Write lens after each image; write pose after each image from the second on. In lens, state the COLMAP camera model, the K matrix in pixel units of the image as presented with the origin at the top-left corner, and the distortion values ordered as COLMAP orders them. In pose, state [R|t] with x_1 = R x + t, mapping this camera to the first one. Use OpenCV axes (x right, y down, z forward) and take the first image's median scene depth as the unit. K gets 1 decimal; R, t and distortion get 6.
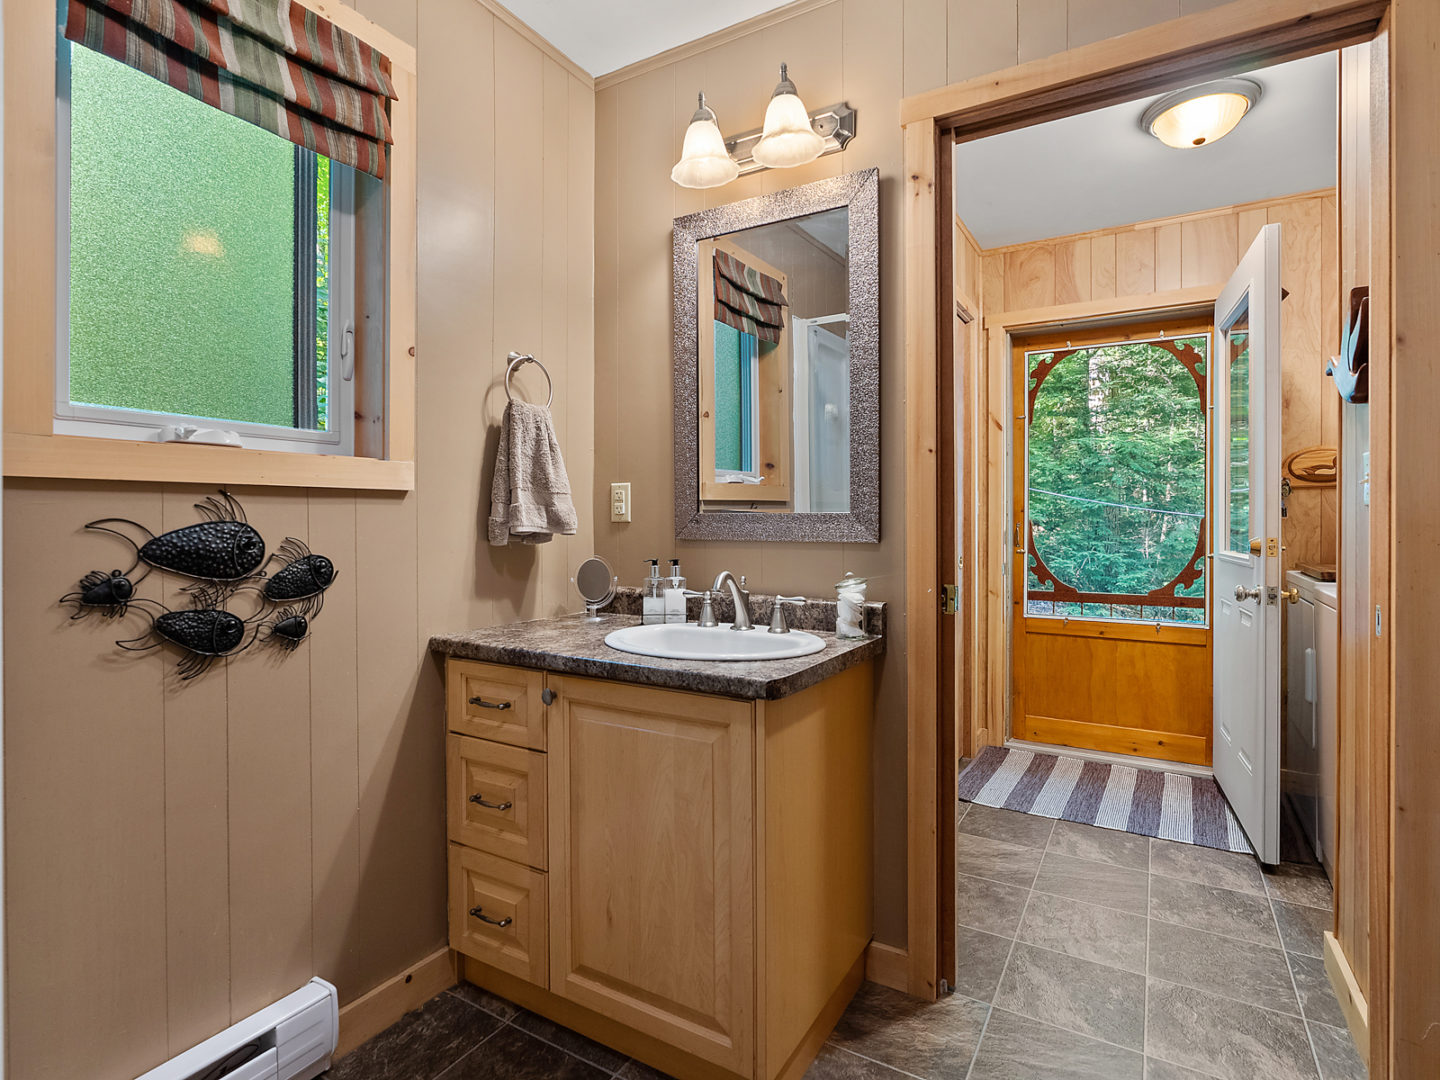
lens RADIAL K [[741.7, 0, 722.1], [0, 741.7, 510.6], [0, 0, 1]] dist [-0.003703, 0.013002]
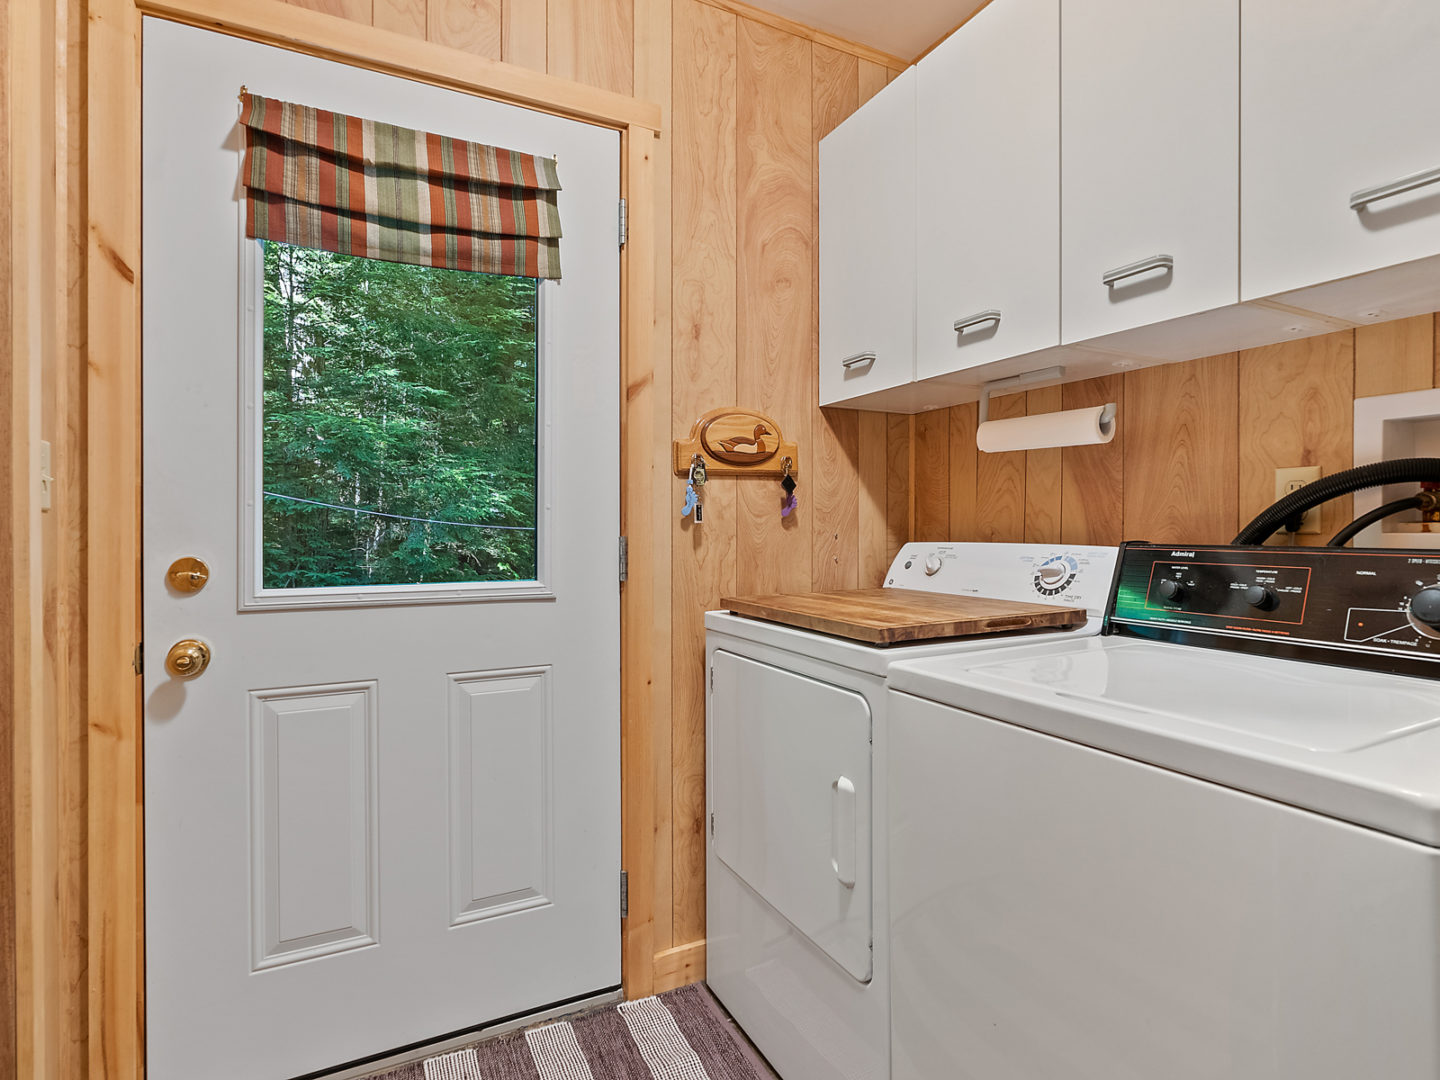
lens RADIAL K [[741.7, 0, 720.8], [0, 741.7, 531.2], [0, 0, 1]] dist [-0.003703, 0.013002]
pose [[0.534809, -0.002315, 0.844970, 0.264254], [-0.011140, 0.999890, 0.009790, 0.011035], [-0.844900, -0.014648, 0.534724, 0.663891]]
